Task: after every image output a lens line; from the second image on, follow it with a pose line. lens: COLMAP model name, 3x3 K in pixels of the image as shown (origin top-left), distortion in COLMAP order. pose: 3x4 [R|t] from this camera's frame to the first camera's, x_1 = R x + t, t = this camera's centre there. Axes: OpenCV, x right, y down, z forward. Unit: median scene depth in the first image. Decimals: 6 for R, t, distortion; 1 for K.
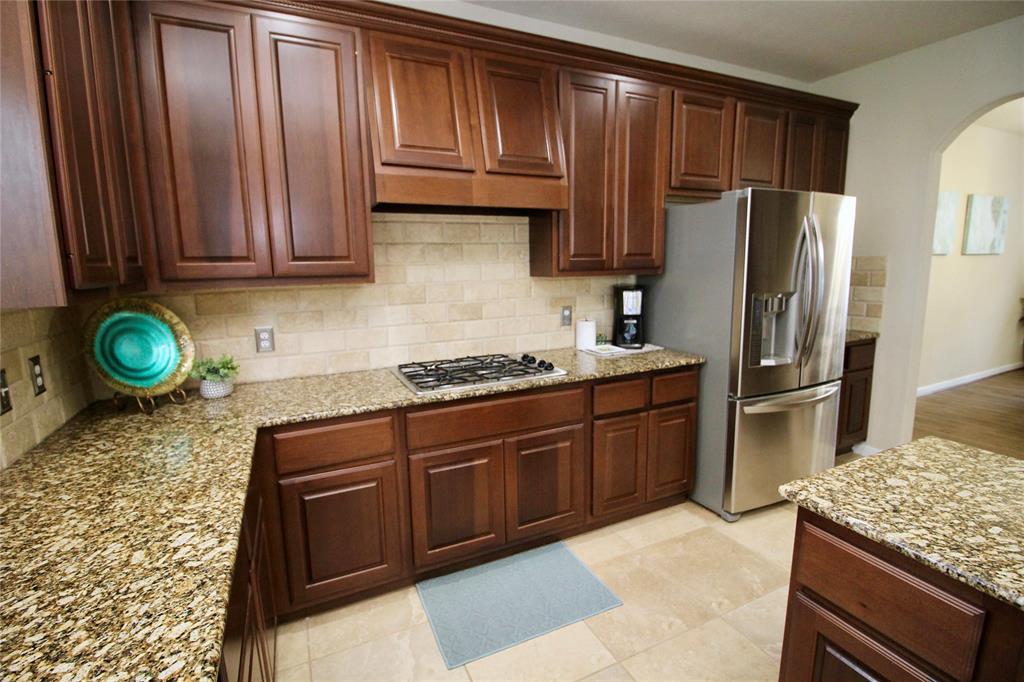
lens RADIAL K [[479.2, 0, 513.0], [0, 479.2, 338.9], [0, 0, 1]] dist [0.001431, -0.012107]
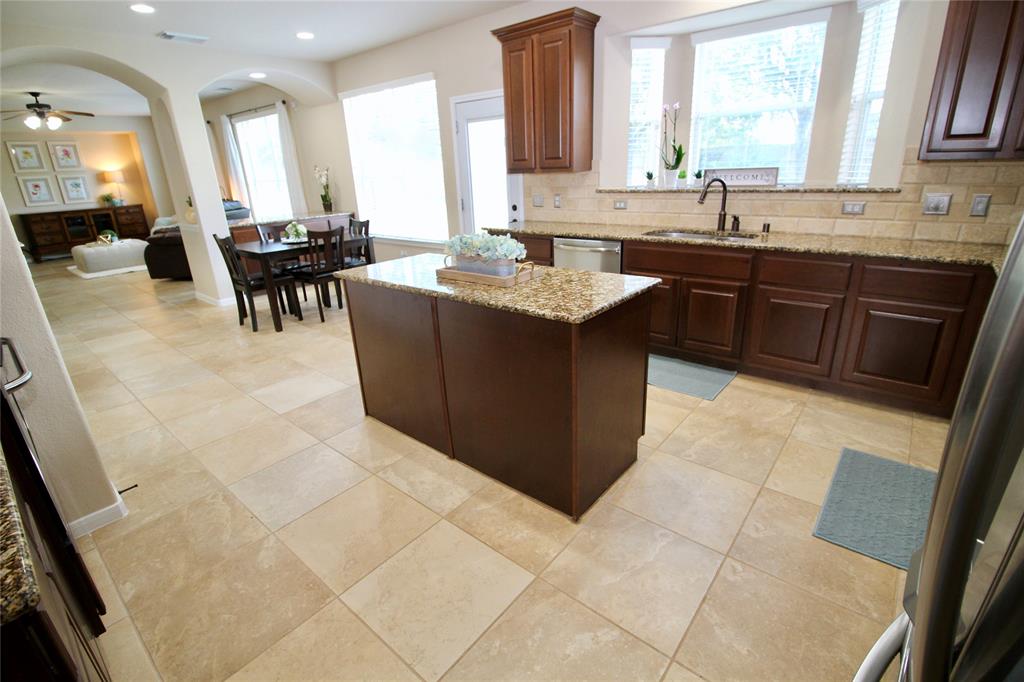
lens RADIAL K [[479.2, 0, 513.0], [0, 479.2, 338.9], [0, 0, 1]] dist [0.001431, -0.012107]
pose [[-0.909799, 0.185536, -0.371270, 0.832090], [-0.014823, 0.879427, 0.475803, -0.171738], [0.414783, 0.438389, -0.797352, 1.073677]]
